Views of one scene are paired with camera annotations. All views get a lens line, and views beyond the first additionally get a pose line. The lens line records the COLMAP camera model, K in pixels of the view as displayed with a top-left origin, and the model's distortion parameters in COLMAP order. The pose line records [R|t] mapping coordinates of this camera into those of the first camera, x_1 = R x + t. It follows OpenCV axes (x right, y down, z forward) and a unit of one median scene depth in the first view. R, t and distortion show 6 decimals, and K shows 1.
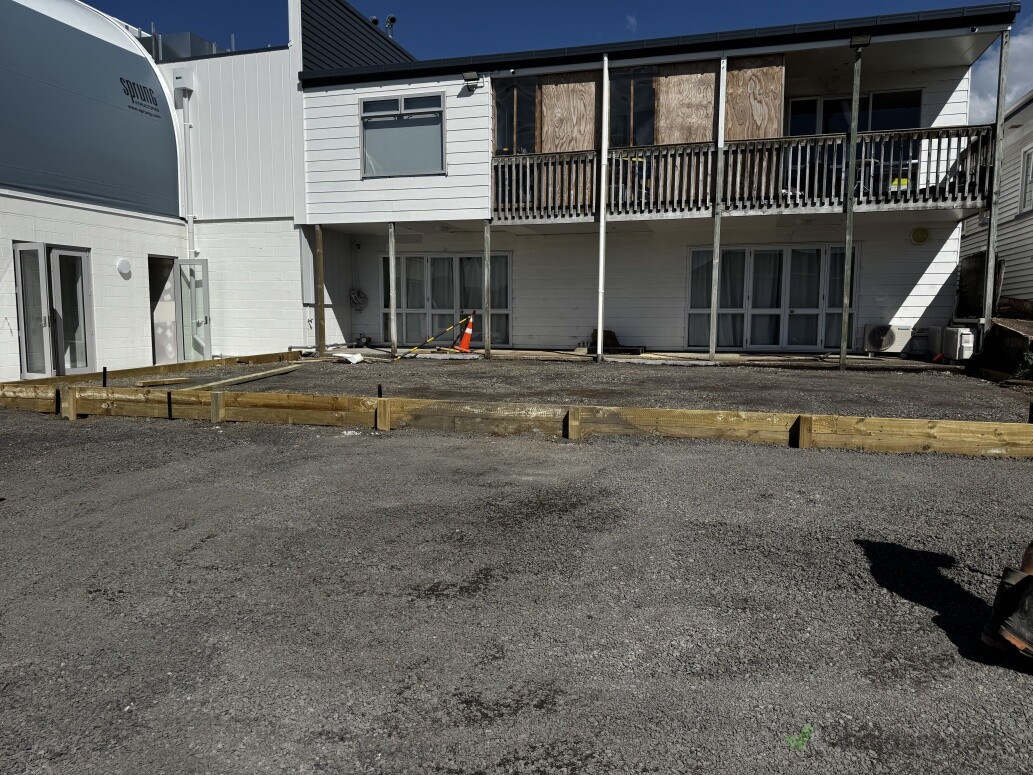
lens RADIAL K [[723.5, 0, 516.5], [0, 723.5, 387.5], [0, 0, 1]] dist [0.101339, -0.152907]
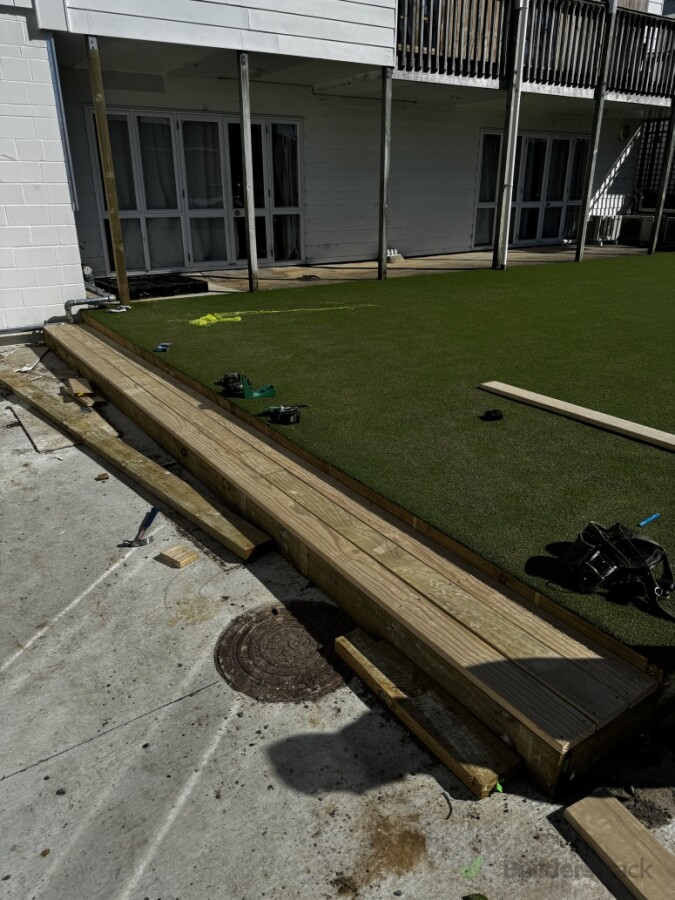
lens RADIAL K [[637.4, 0, 337.5], [0, 637.4, 450.0], [0, 0, 1]] dist [0.028035, -0.040096]
pose [[0.660554, -0.290534, 0.692285, -0.592333], [0.082296, 0.944552, 0.317881, -0.095076], [-0.746255, -0.153005, 0.647837, 0.625526]]
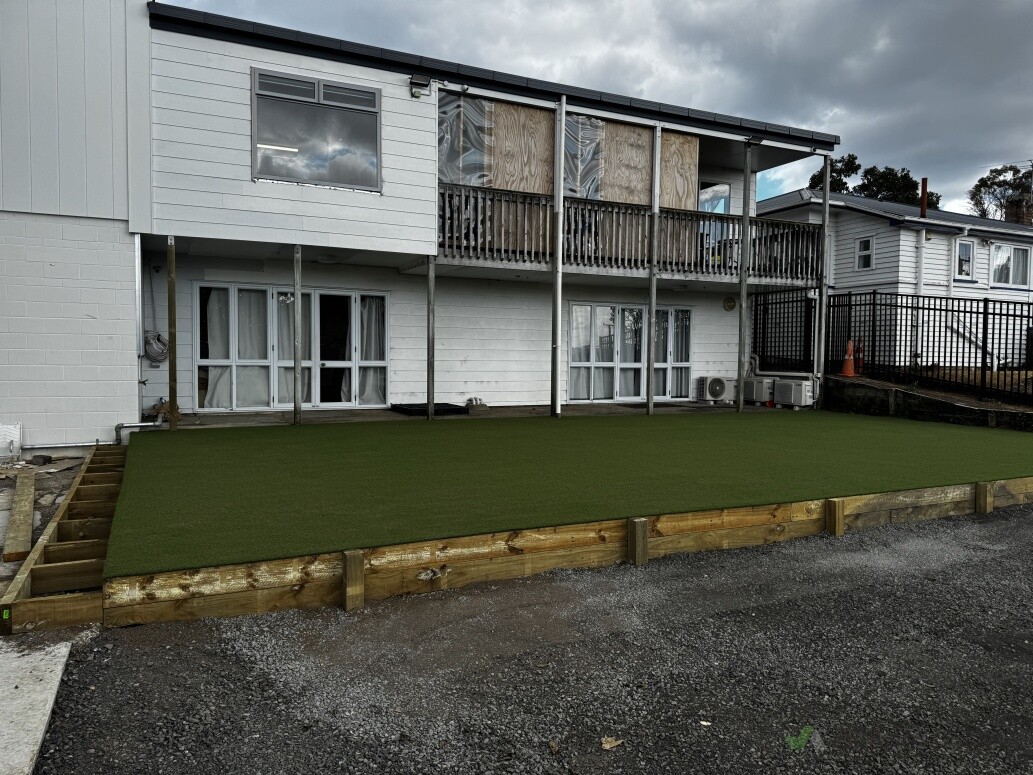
lens RADIAL K [[723.5, 0, 516.5], [0, 723.5, 387.5], [0, 0, 1]] dist [0.101339, -0.152907]
pose [[0.749549, -0.025628, 0.661453, -0.531145], [0.057638, 0.997982, -0.026648, -0.057565], [-0.659435, 0.058099, 0.749513, 0.342805]]
